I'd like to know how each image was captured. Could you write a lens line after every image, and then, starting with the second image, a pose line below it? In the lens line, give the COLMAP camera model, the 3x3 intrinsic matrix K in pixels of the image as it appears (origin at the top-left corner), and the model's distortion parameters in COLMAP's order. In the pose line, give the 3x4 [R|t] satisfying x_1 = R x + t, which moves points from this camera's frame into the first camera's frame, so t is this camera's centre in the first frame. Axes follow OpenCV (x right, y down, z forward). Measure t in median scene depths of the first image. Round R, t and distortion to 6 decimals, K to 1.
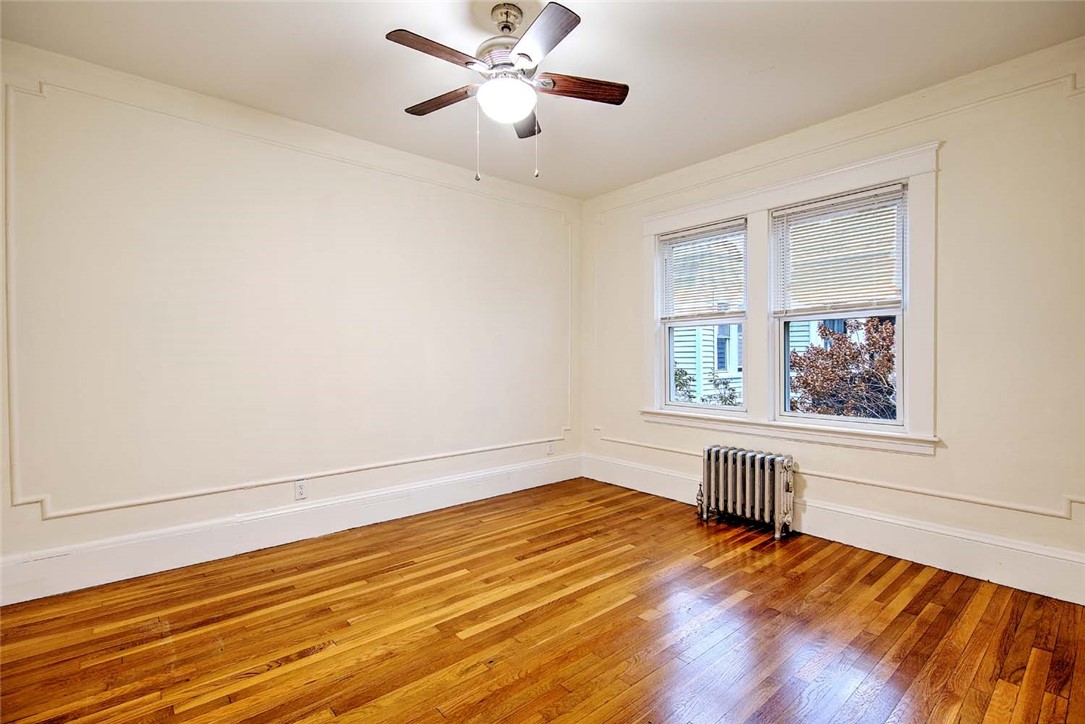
lens RADIAL K [[502.4, 0, 544.1], [0, 502.4, 363.8], [0, 0, 1]] dist [0.011073, -0.001317]
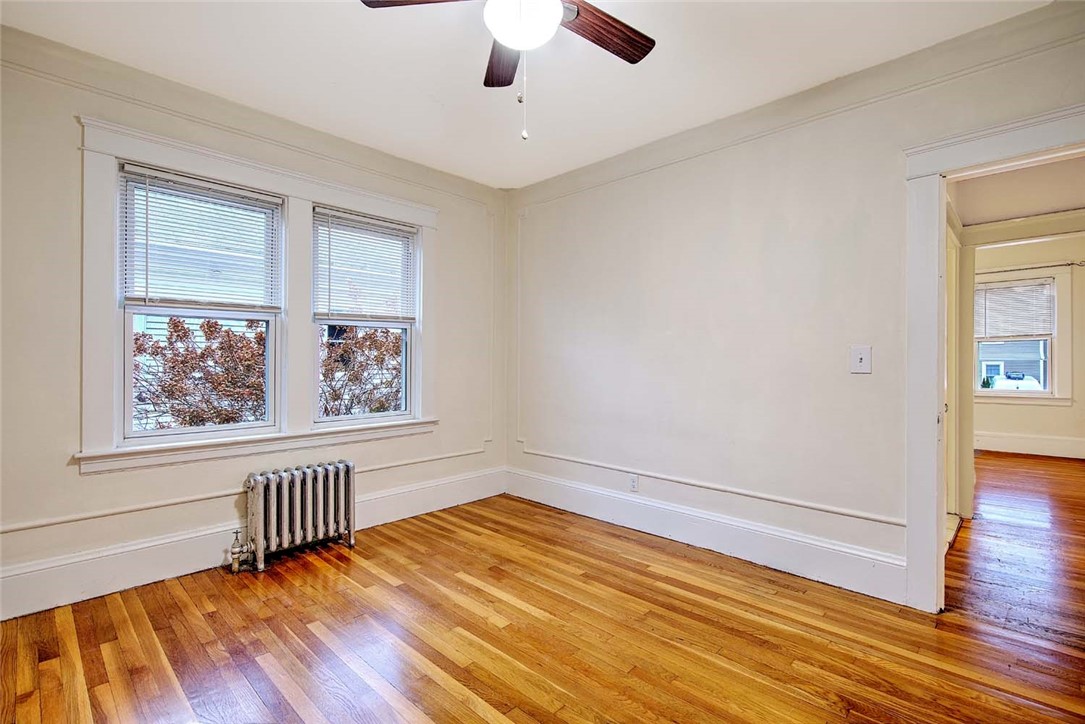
lens RADIAL K [[502.4, 0, 552.2], [0, 502.4, 354.9], [0, 0, 1]] dist [0.011073, -0.001317]
pose [[-0.103201, 0.014731, 0.994551, -0.568570], [0.017670, 0.999760, -0.012975, -0.004011], [-0.994504, 0.016235, -0.103436, 0.716401]]
